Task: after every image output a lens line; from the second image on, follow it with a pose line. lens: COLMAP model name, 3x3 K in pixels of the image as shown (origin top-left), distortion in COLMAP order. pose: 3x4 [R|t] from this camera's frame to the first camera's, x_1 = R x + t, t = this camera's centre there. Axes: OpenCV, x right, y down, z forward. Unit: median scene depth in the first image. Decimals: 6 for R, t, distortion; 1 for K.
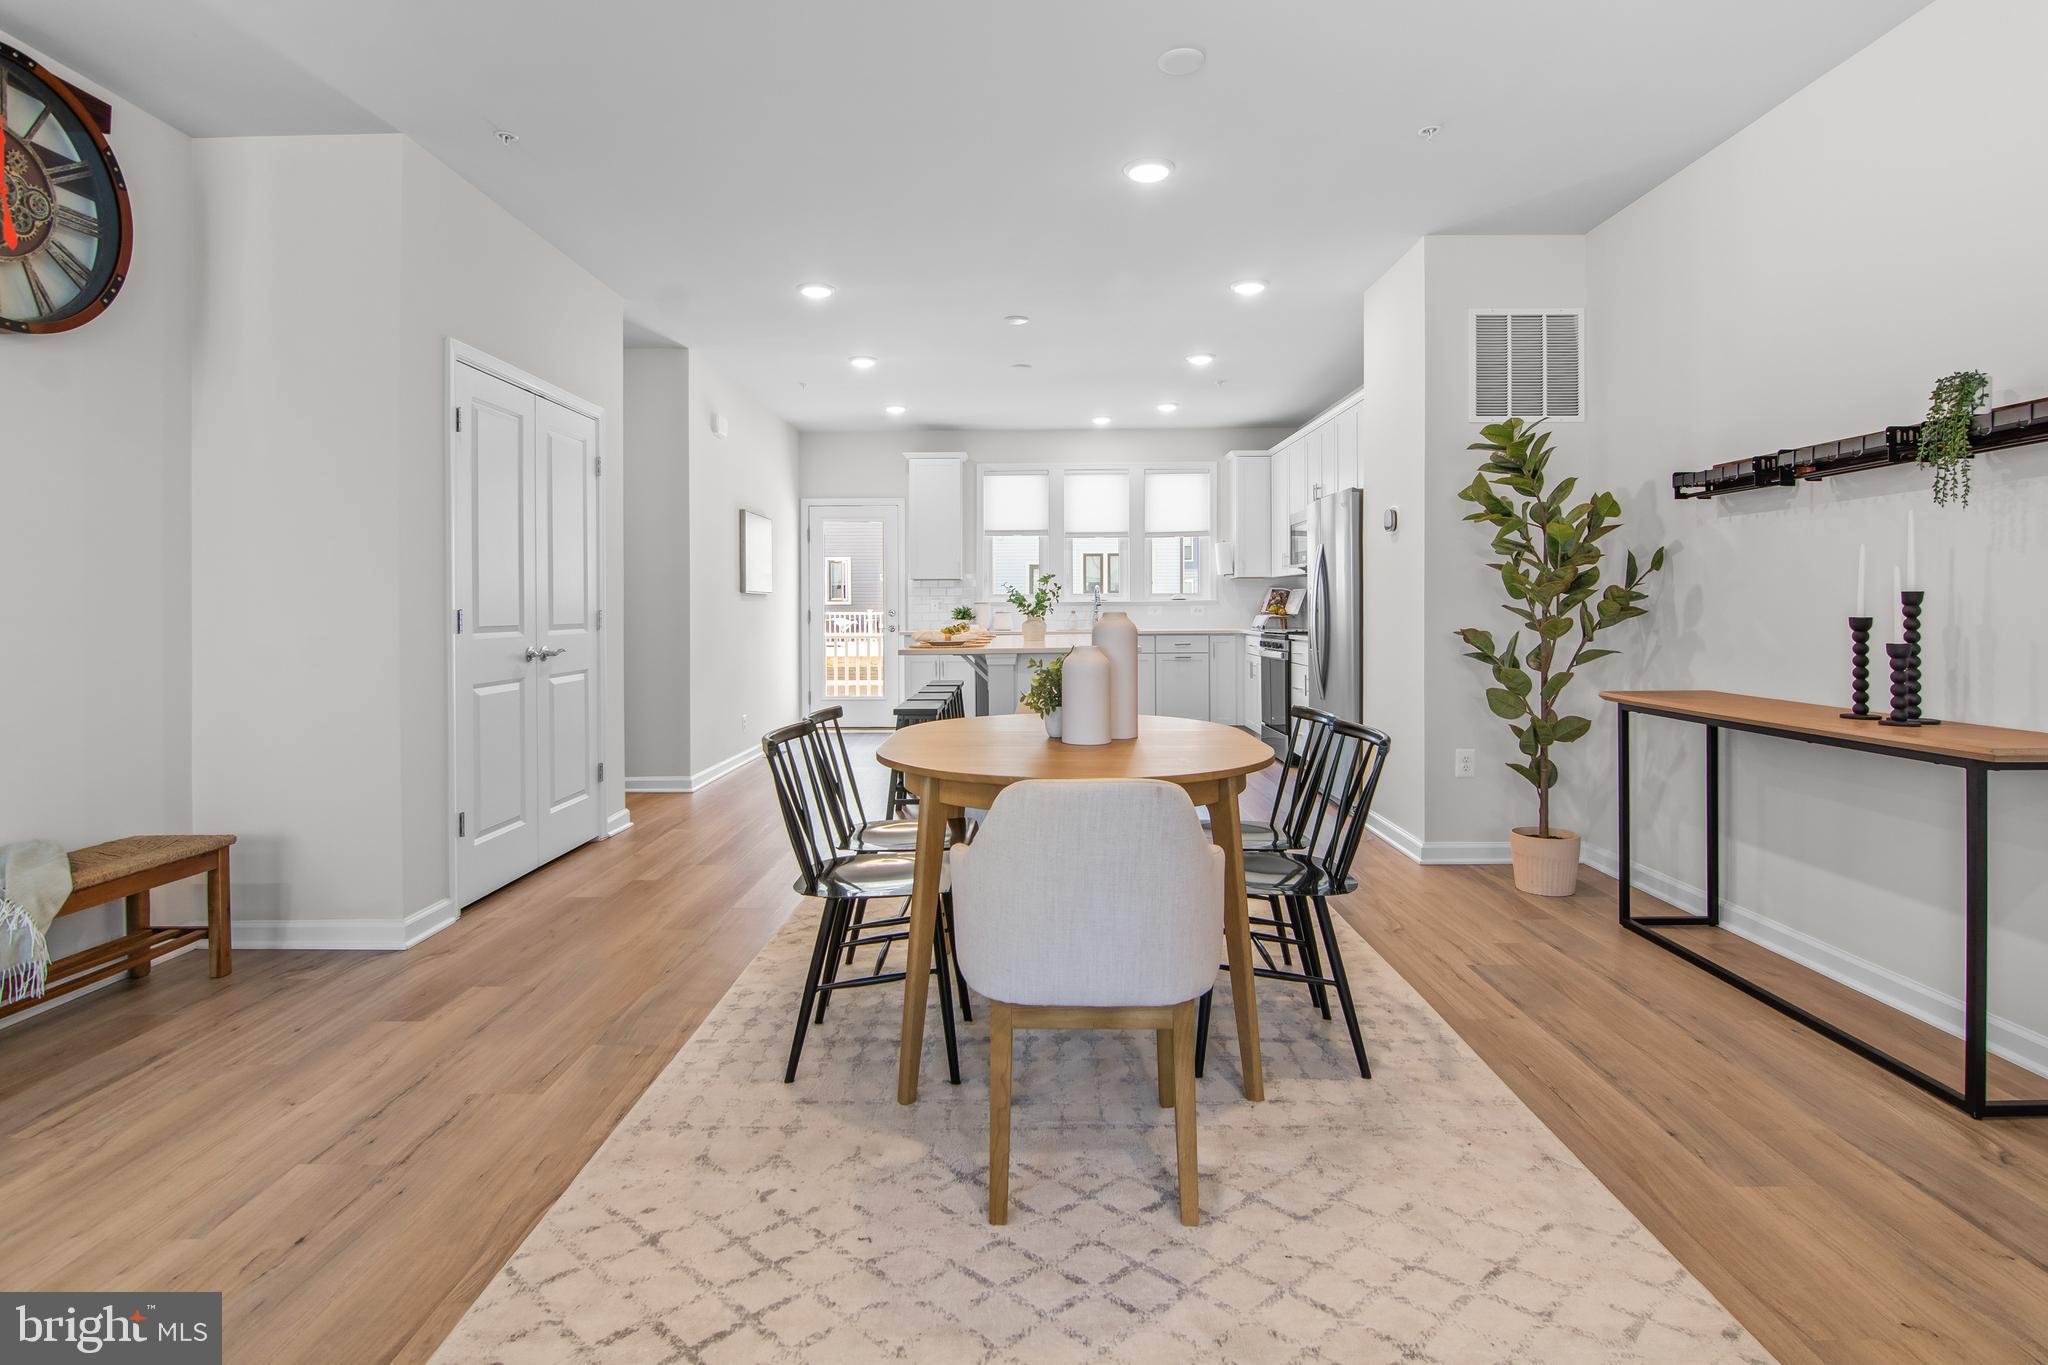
lens RADIAL K [[1017.2, 0, 1024.9], [0, 1017.2, 607.4], [0, 0, 1]] dist [-0.004424, -0.008576]
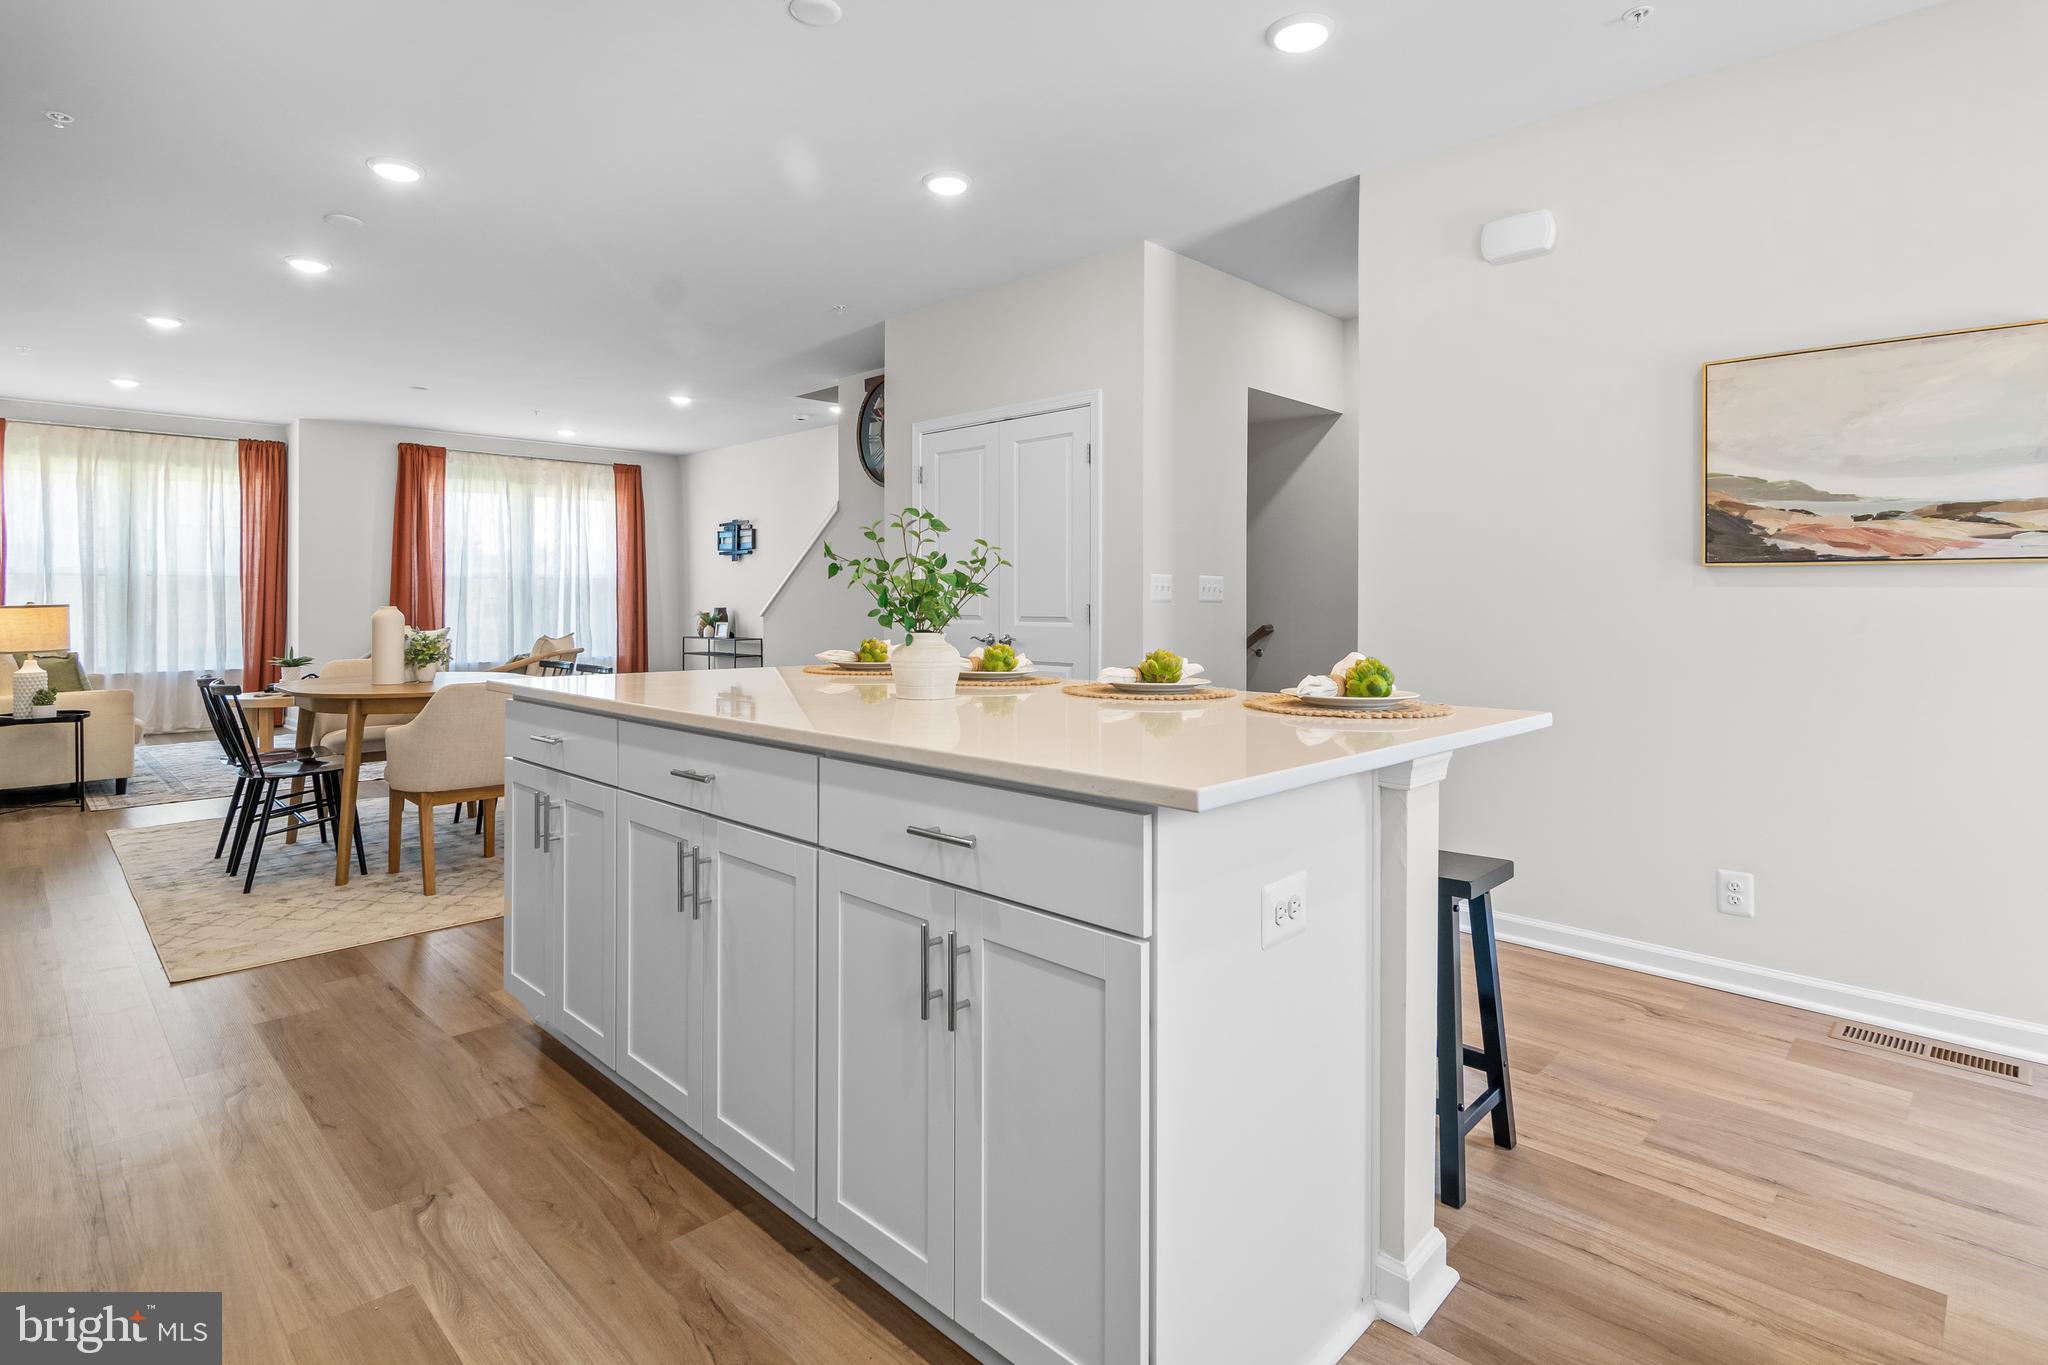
lens RADIAL K [[1022.6, 0, 1022.9], [0, 1022.6, 599.4], [0, 0, 1]] dist [-0.007696, -0.001888]
pose [[-0.697029, 0.005332, -0.717023, 0.381554], [0.003328, 0.999986, 0.004200, -0.007881], [0.717035, 0.000542, -0.697037, 1.997042]]
